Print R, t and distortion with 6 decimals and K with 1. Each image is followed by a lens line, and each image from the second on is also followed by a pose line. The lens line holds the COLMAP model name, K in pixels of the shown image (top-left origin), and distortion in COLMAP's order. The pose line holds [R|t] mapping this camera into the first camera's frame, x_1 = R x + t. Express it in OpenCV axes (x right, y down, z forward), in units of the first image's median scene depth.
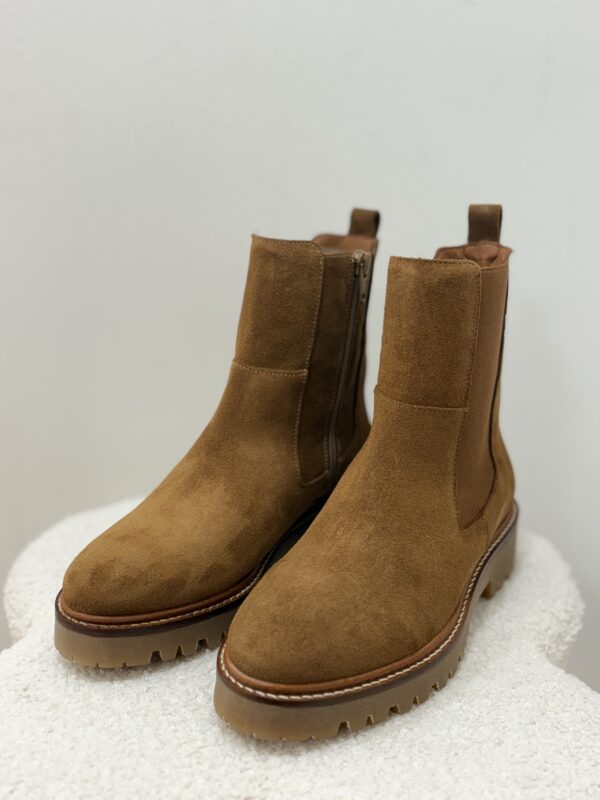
lens RADIAL K [[843.0, 0, 300.0], [0, 843.0, 400.0], [0, 0, 1]] dist [0.025050, -0.003376]
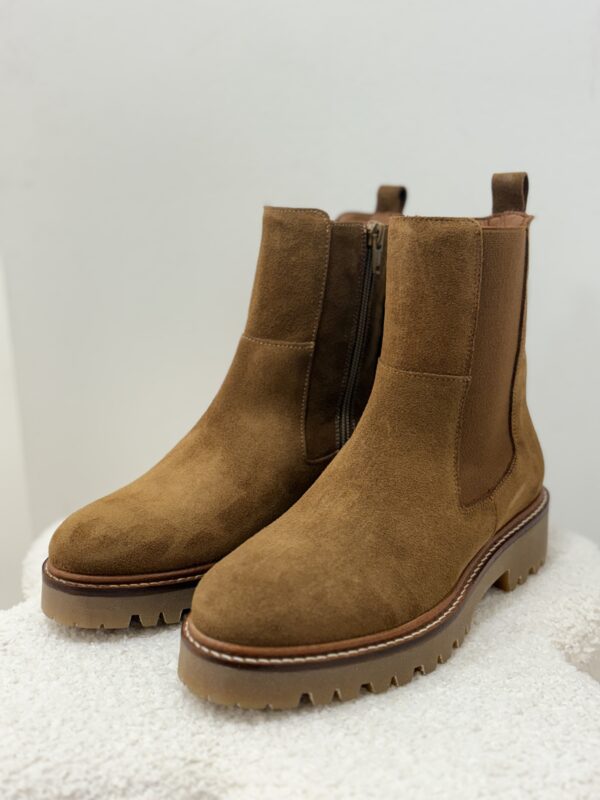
lens RADIAL K [[843.0, 0, 300.0], [0, 843.0, 400.0], [0, 0, 1]] dist [0.025050, -0.003376]
pose [[0.987244, 0.016149, -0.158394, 0.169767], [-0.024531, 0.998392, -0.051107, 0.093090], [0.157314, 0.054341, 0.986052, 0.049024]]
